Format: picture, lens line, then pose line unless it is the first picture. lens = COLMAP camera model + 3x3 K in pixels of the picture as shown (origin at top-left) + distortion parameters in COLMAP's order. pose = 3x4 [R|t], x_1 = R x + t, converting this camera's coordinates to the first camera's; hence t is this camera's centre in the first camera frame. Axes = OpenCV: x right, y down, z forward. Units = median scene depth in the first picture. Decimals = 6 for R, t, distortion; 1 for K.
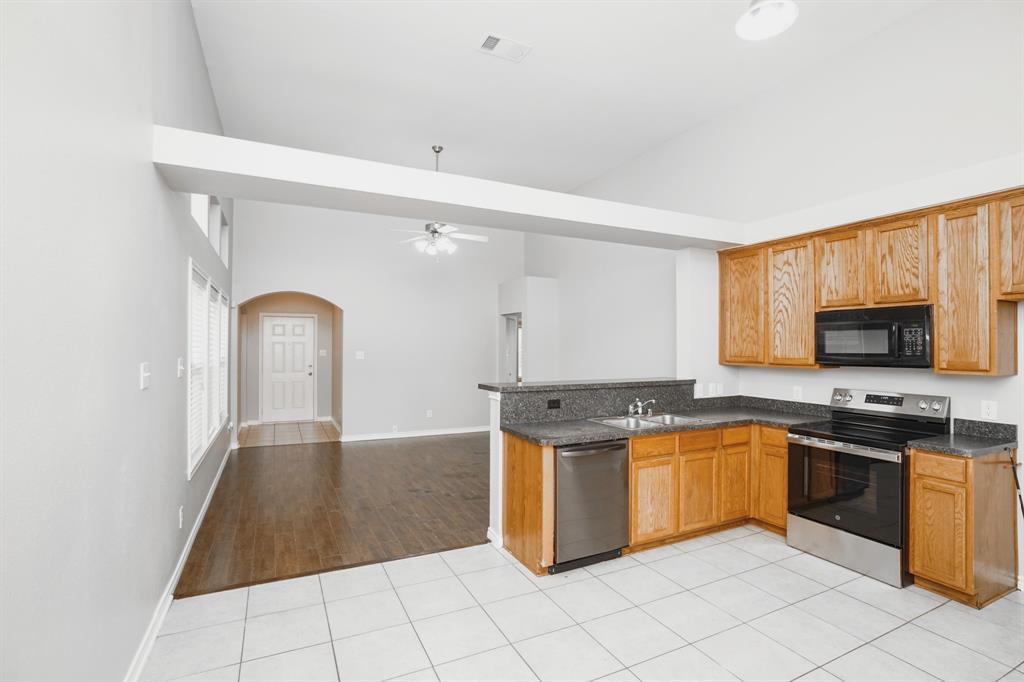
lens RADIAL K [[493.1, 0, 510.7], [0, 493.1, 340.1], [0, 0, 1]] dist [-0.034305, 0.000627]
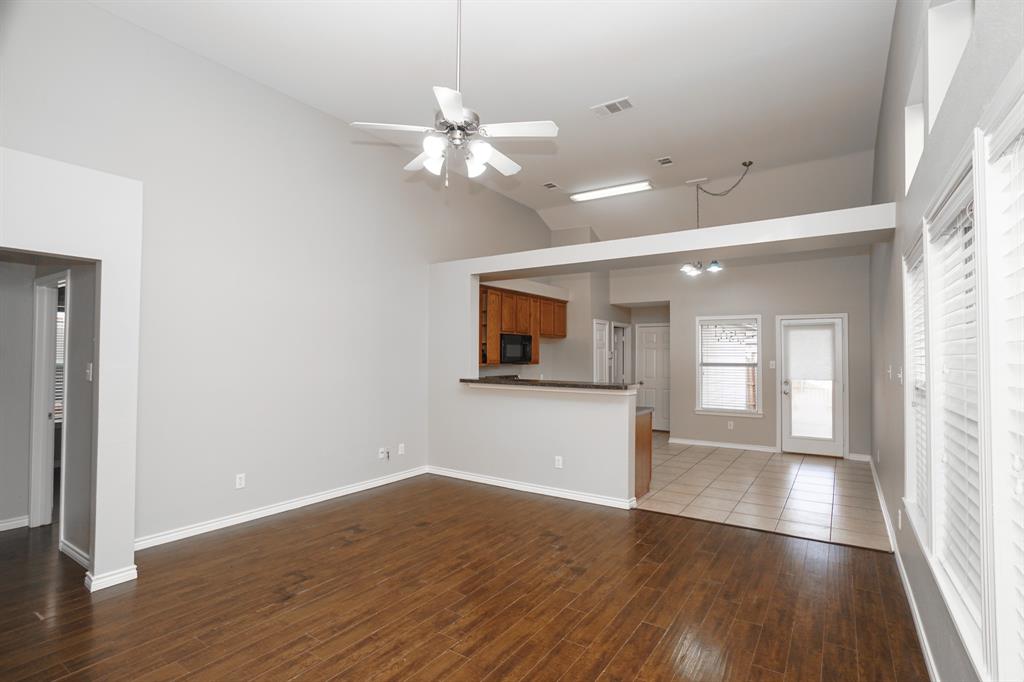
lens RADIAL K [[493.1, 0, 514.7], [0, 493.1, 343.2], [0, 0, 1]] dist [-0.034305, 0.000627]
pose [[-0.506374, 0.011692, 0.862235, -0.936947], [-0.021224, 0.999436, -0.026017, 0.023793], [-0.862053, -0.031474, -0.505840, 1.822719]]
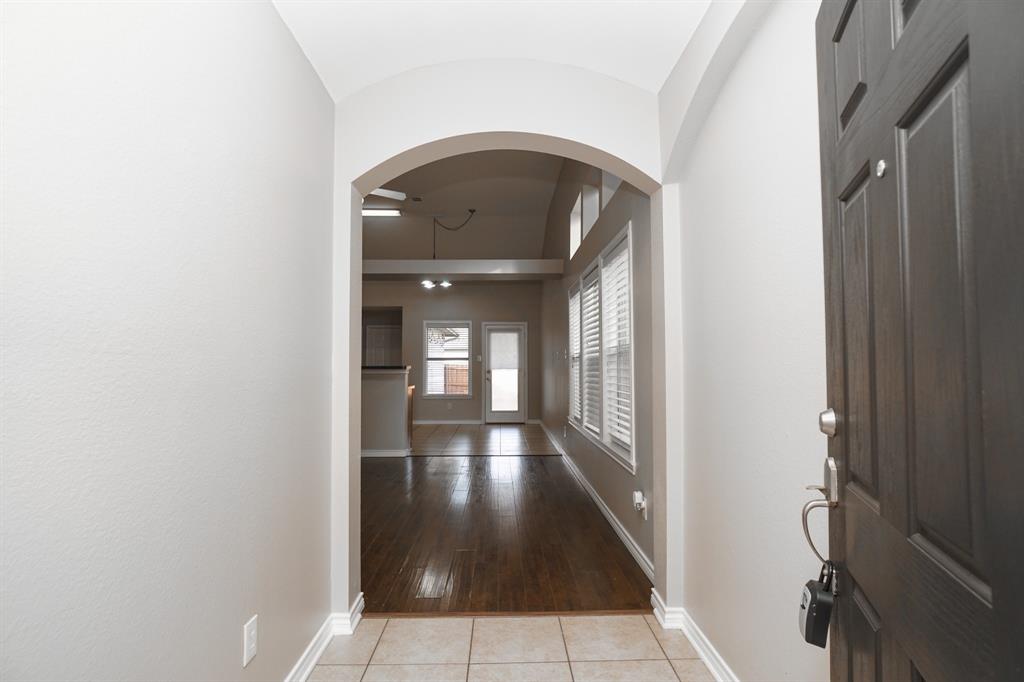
lens RADIAL K [[533.7, 0, 510.3], [0, 533.7, 338.3], [0, 0, 1]] dist [-0.003713, -0.000070]
pose [[-0.907903, 0.012385, 0.418997, -1.116616], [-0.014085, 0.998098, -0.060022, 0.097529], [-0.418944, -0.060396, -0.906001, 2.454898]]
